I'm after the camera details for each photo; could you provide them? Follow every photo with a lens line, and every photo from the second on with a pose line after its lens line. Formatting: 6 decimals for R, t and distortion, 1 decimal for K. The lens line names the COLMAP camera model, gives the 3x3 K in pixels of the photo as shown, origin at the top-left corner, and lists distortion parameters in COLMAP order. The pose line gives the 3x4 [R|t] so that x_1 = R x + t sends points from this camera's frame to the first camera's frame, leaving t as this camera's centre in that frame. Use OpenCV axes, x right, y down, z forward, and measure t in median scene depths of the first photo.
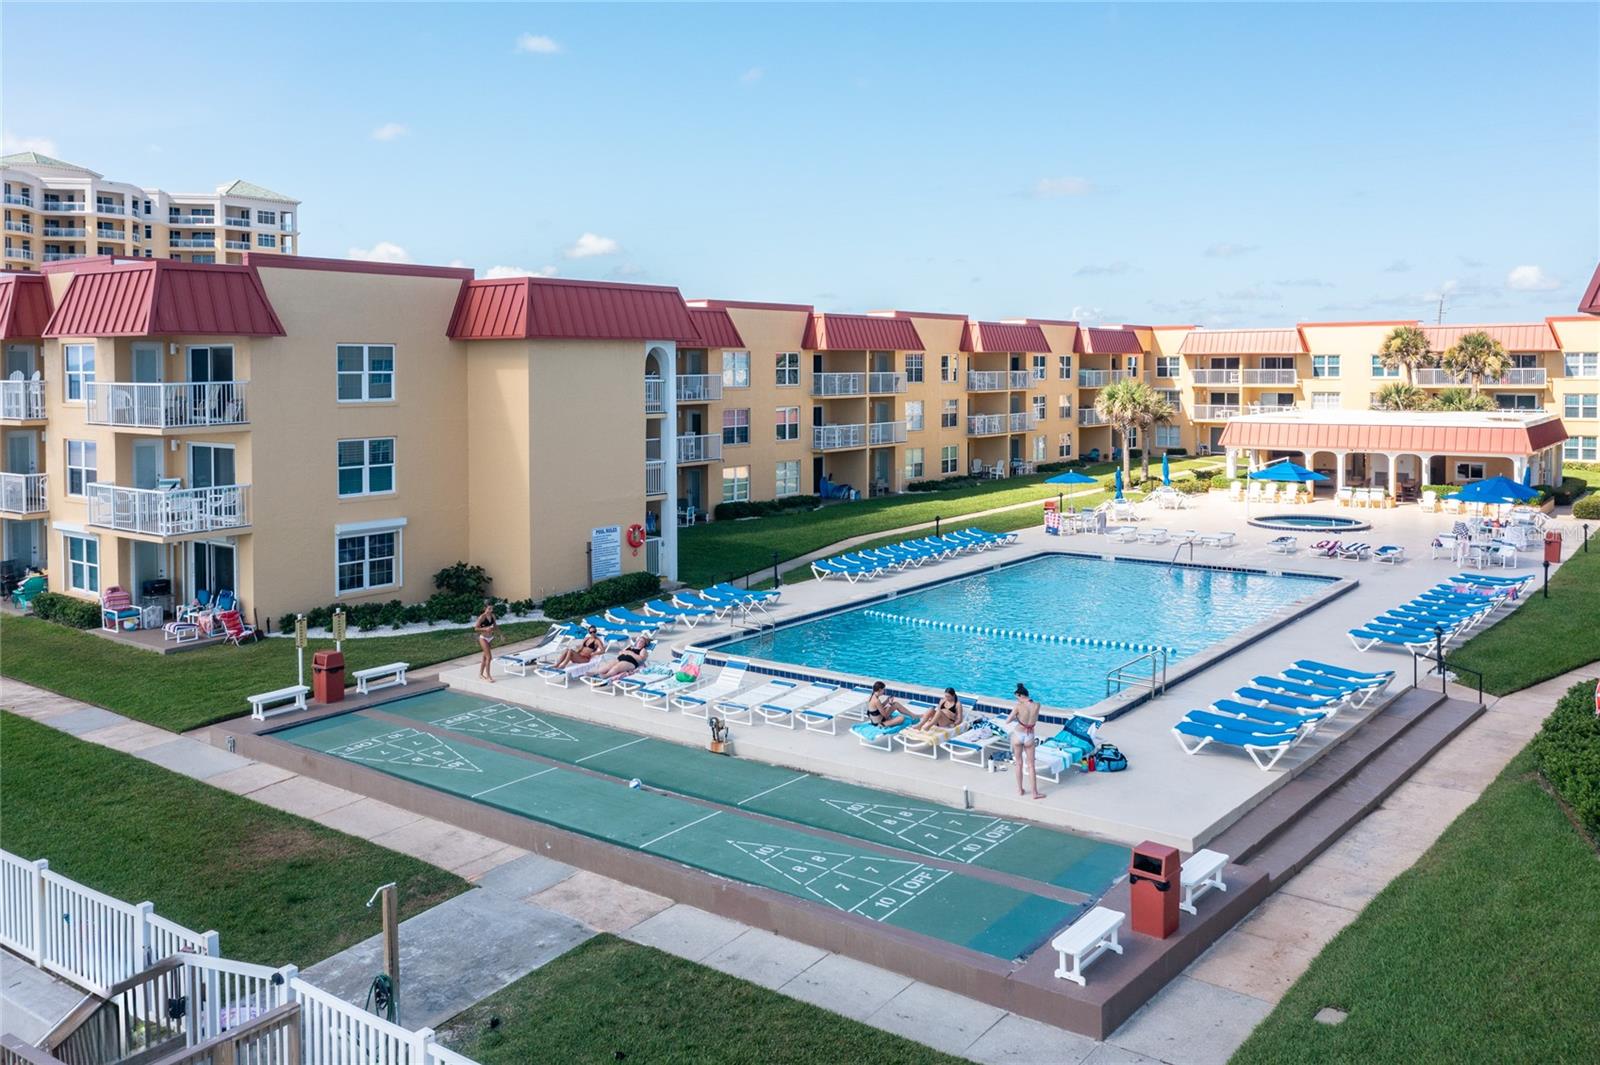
lens RADIAL K [[1292.8, 0, 799.5], [0, 1292.8, 375.2], [0, 0, 1]] dist [-0.006791, 0.017438]
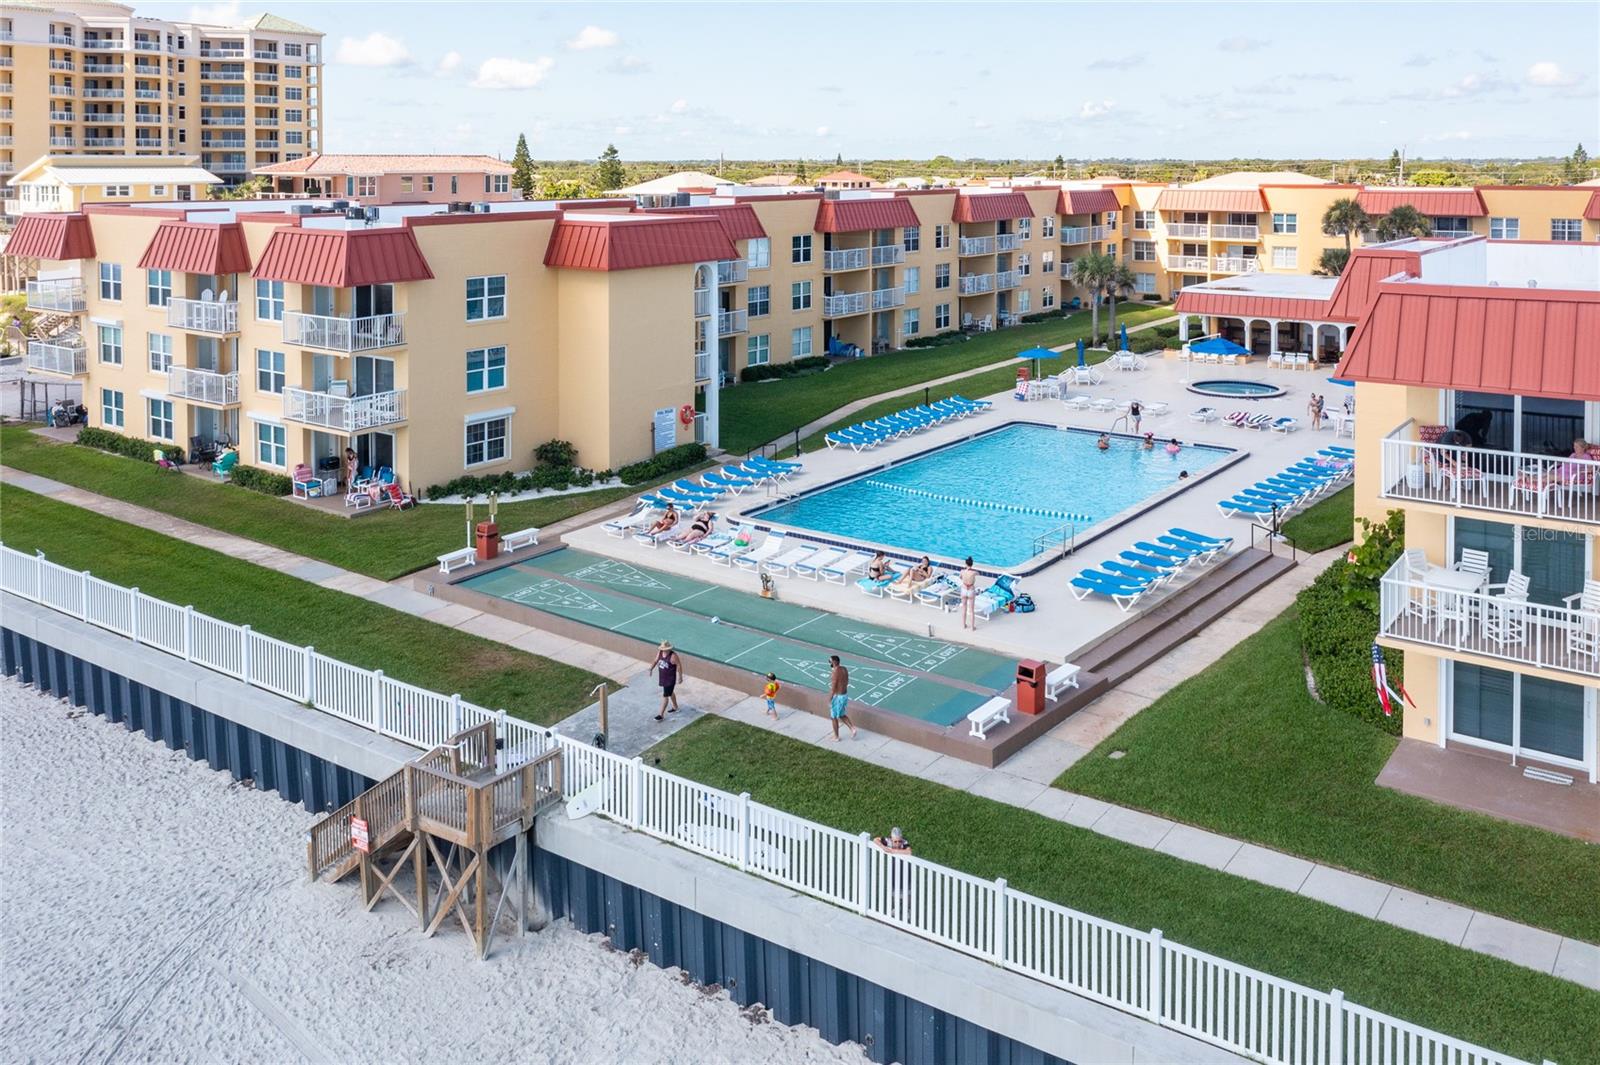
lens RADIAL K [[1330.7, 0, 815.0], [0, 1330.7, 178.2], [0, 0, 1]] dist [0.002556, -0.002988]
pose [[0.999959, 0.002234, 0.008819, -0.014309], [-0.002295, 0.999973, 0.006910, -0.131531], [-0.008803, -0.006930, 0.999937, -0.345790]]
